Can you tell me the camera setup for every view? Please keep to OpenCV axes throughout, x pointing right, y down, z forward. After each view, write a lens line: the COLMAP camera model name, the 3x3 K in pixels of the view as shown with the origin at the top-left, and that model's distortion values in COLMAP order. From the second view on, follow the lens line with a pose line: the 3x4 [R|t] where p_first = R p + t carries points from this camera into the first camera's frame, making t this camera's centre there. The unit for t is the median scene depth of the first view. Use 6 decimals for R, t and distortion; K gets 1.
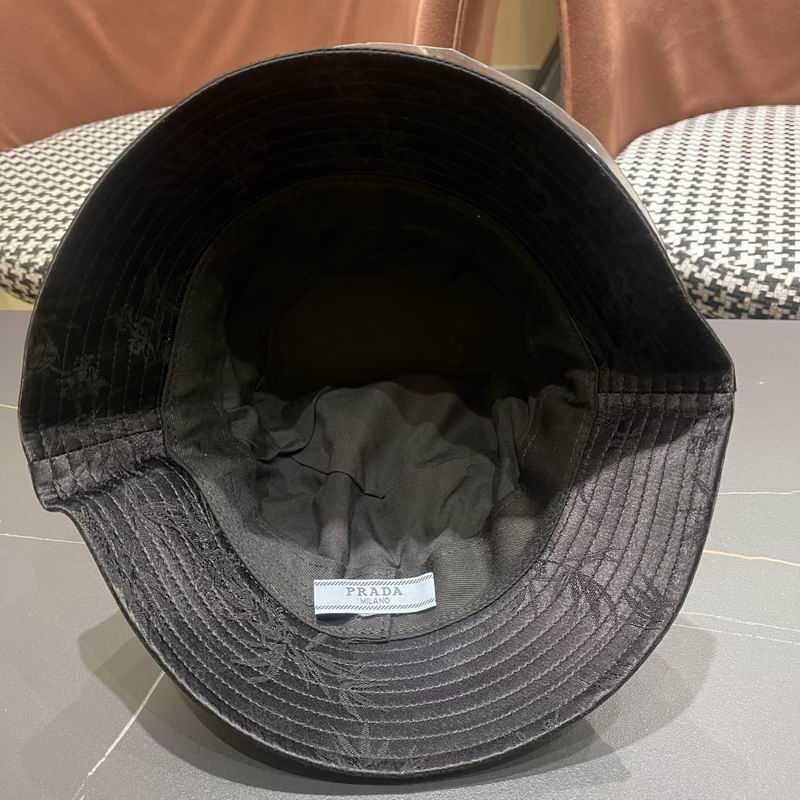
lens RADIAL K [[842.2, 0, 403.4], [0, 842.2, 400.1], [0, 0, 1]] dist [0.006319, 0.000000]
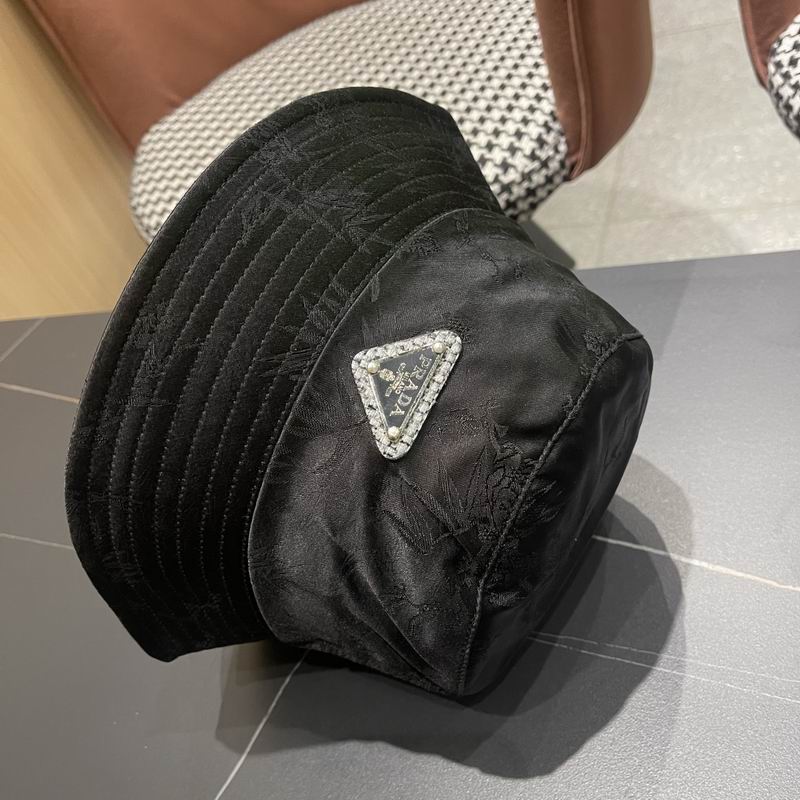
lens RADIAL K [[842.2, 0, 405.4], [0, 842.2, 411.3], [0, 0, 1]] dist [0.006319, 0.000000]
pose [[0.941175, -0.062615, -0.332067, 0.153570], [0.136202, 0.969617, 0.203204, -0.146565], [0.309254, -0.236479, 0.921108, 0.070292]]
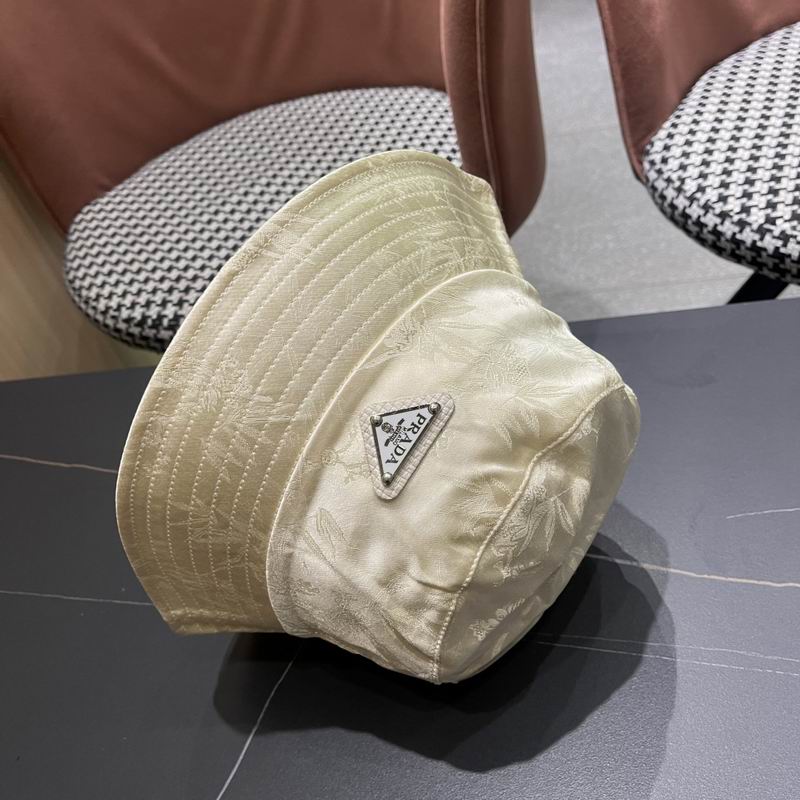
lens RADIAL K [[842.2, 0, 402.4], [0, 842.2, 403.8], [0, 0, 1]] dist [0.006319, 0.000000]
pose [[0.975018, -0.114703, -0.190216, 0.109722], [0.137760, 0.984027, 0.112756, -0.129973], [0.174244, -0.136144, 0.975245, -0.039816]]
